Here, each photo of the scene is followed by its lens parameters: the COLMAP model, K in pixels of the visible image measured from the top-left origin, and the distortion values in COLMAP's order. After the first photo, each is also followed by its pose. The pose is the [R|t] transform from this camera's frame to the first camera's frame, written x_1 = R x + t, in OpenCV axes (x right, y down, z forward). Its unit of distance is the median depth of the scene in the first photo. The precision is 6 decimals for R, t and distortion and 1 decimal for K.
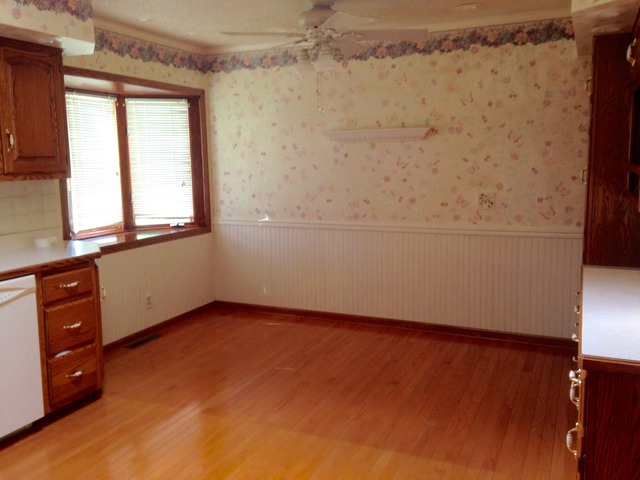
lens RADIAL K [[593.6, 0, 320.0], [0, 593.6, 240.0], [0, 0, 1]] dist [0.132913, -0.211617]
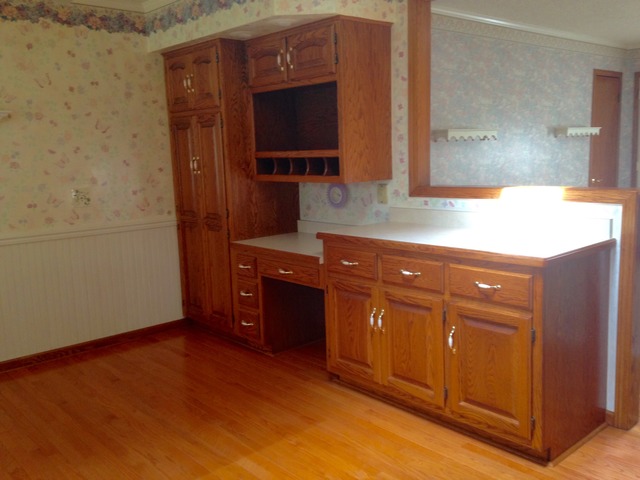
lens RADIAL K [[593.6, 0, 320.0], [0, 593.6, 240.0], [0, 0, 1]] dist [0.132913, -0.211617]
pose [[0.388974, -0.131104, 0.911872, -0.428498], [0.148178, 0.985838, 0.078531, -0.021722], [-0.909254, 0.104573, 0.402892, 0.331194]]
